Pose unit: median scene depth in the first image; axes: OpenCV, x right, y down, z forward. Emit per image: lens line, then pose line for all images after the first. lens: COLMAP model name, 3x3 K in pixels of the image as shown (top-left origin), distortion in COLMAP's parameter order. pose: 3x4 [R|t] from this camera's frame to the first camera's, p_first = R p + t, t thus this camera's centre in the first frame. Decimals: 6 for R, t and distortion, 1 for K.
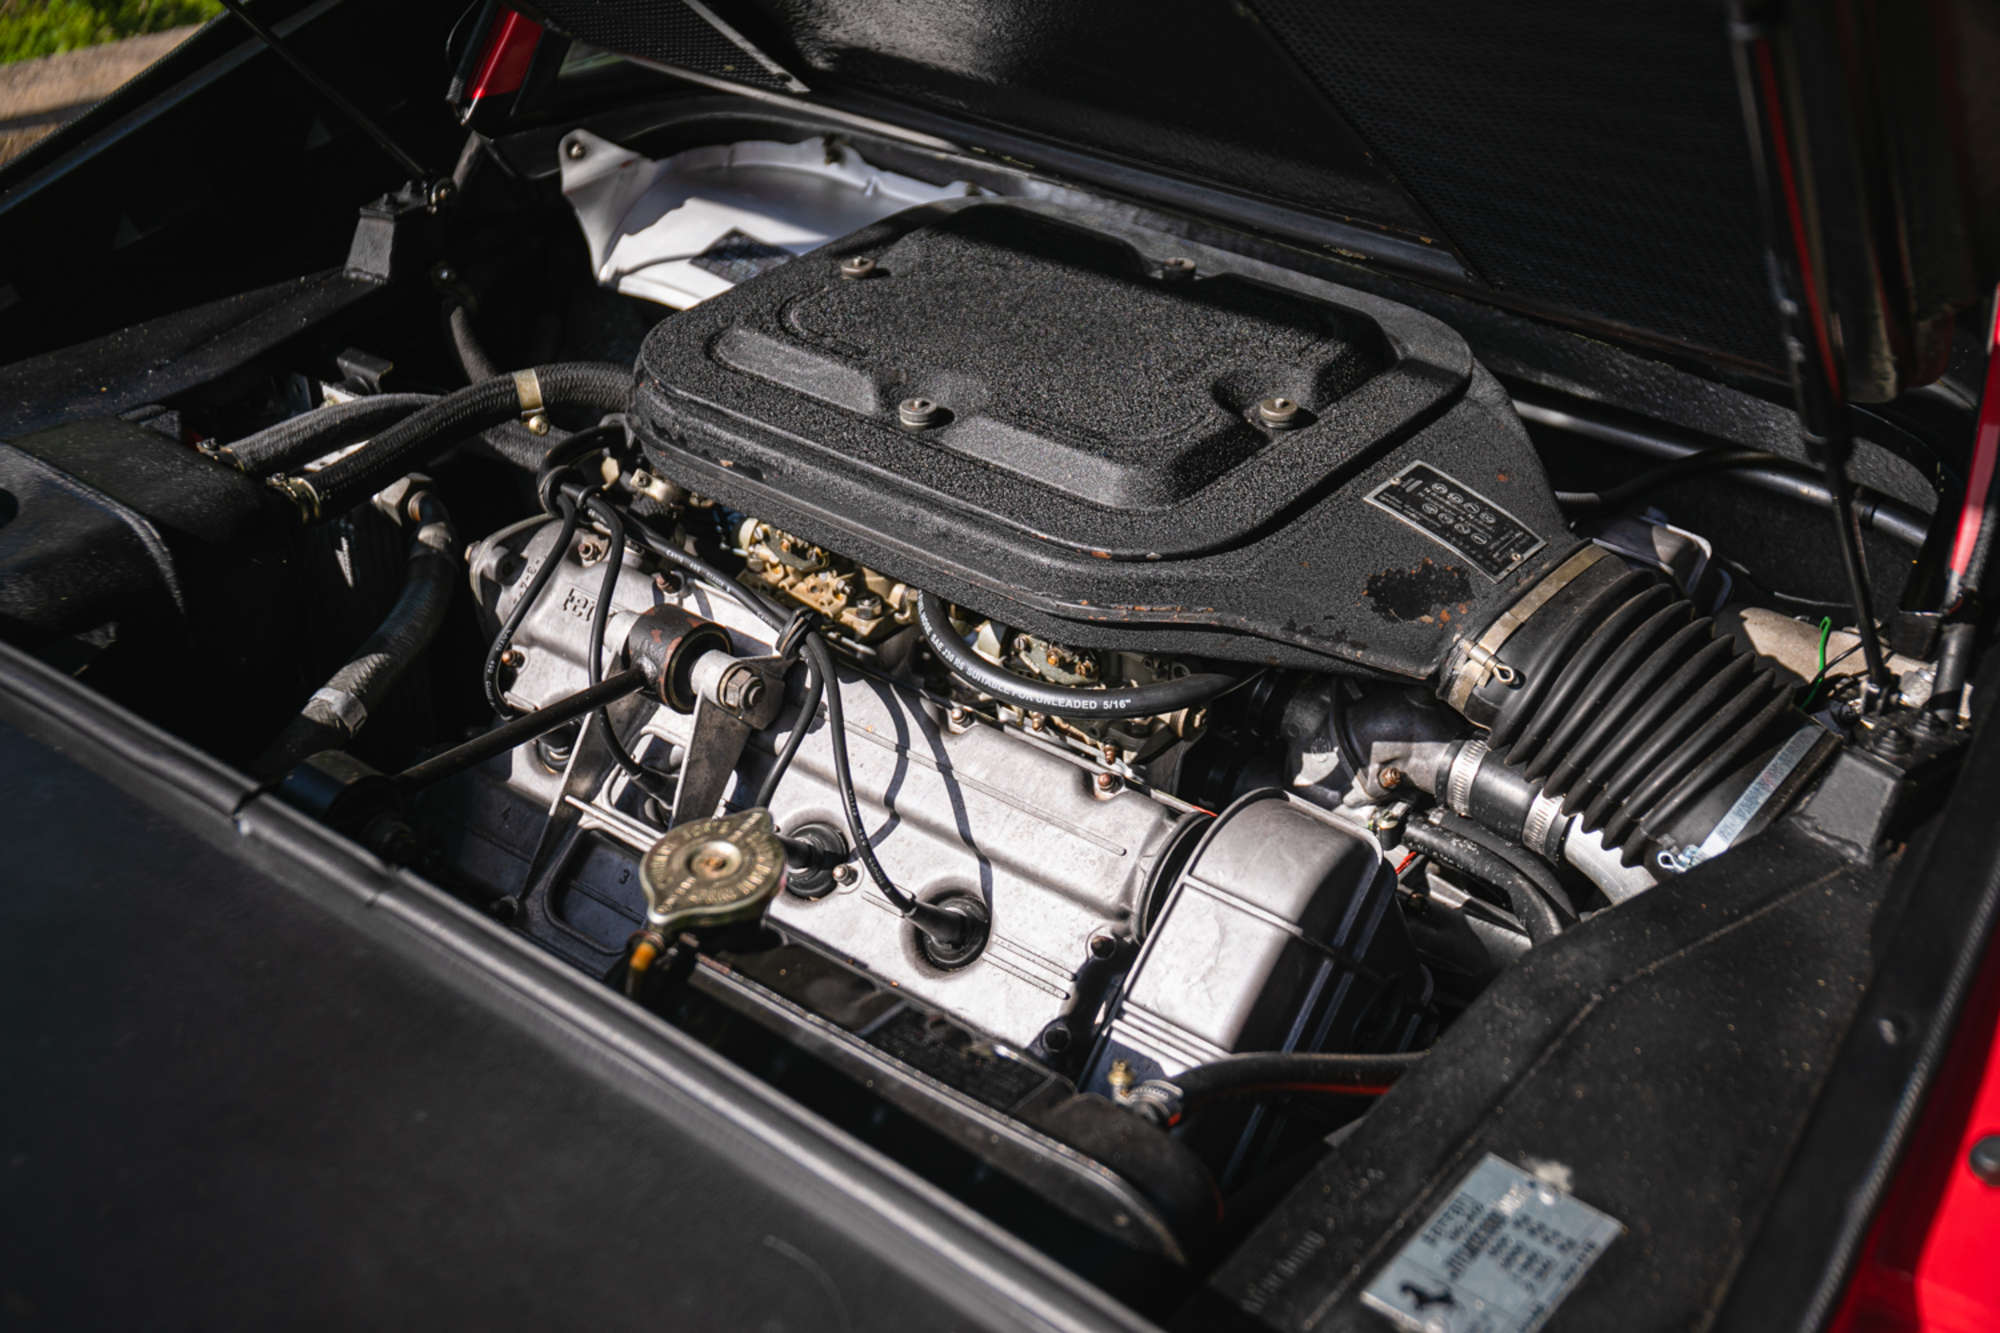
lens RADIAL K [[2461.2, 0, 1000.0], [0, 2461.2, 666.5], [0, 0, 1]] dist [-0.000538, -0.004725]
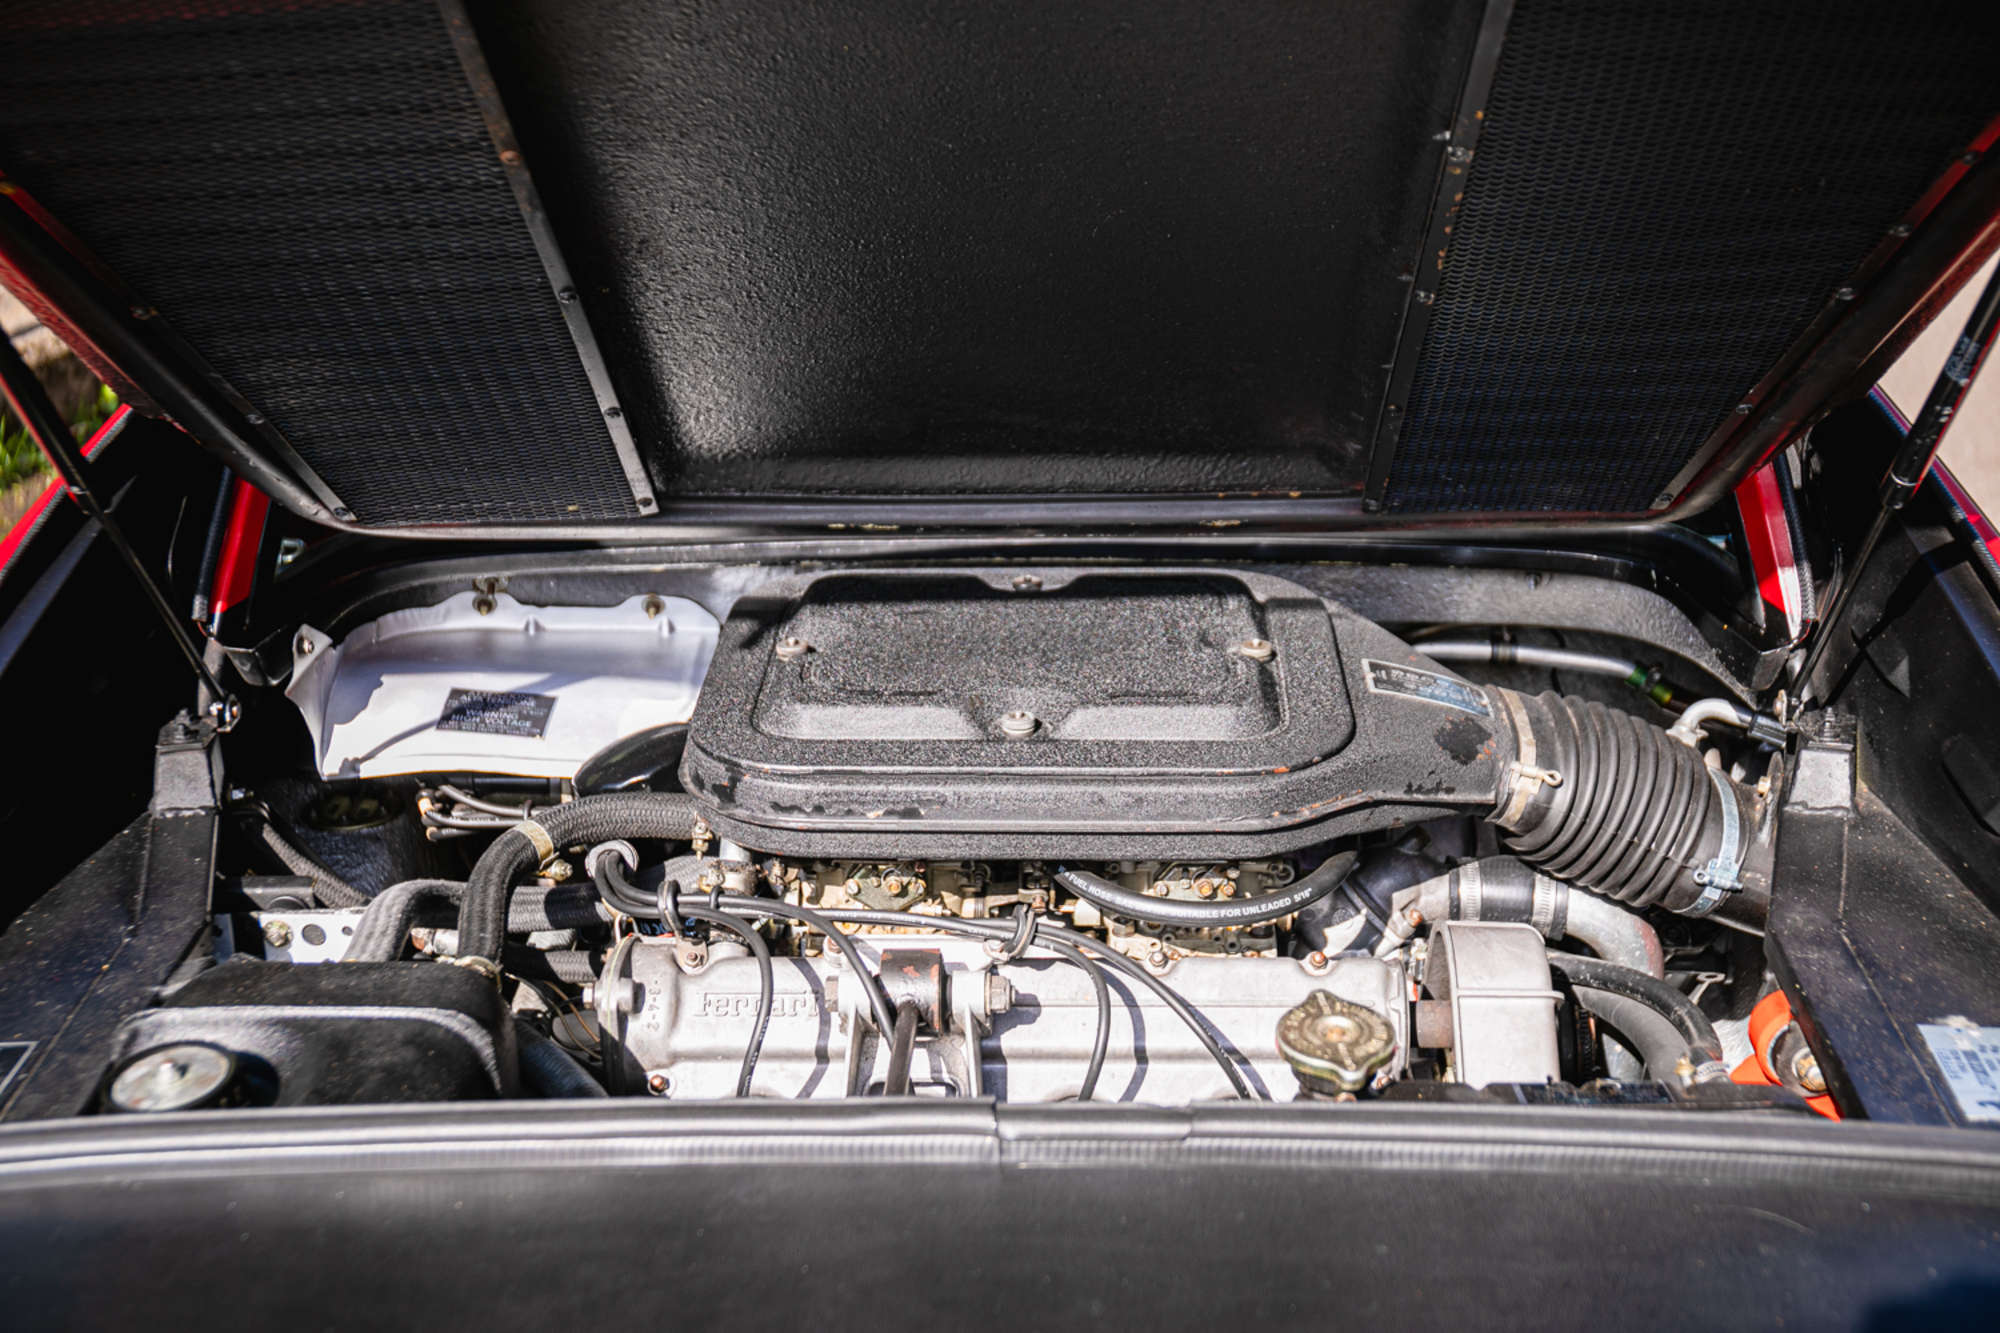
lens RADIAL K [[2896.7, 0, 1000.0], [0, 2896.7, 666.5], [0, 0, 1]] dist [0.031773, 0.007558]
pose [[0.795292, -0.229261, 0.561204, -0.771812], [0.332917, 0.938817, -0.088261, -0.012572], [-0.506633, 0.257027, 0.822958, -0.101094]]
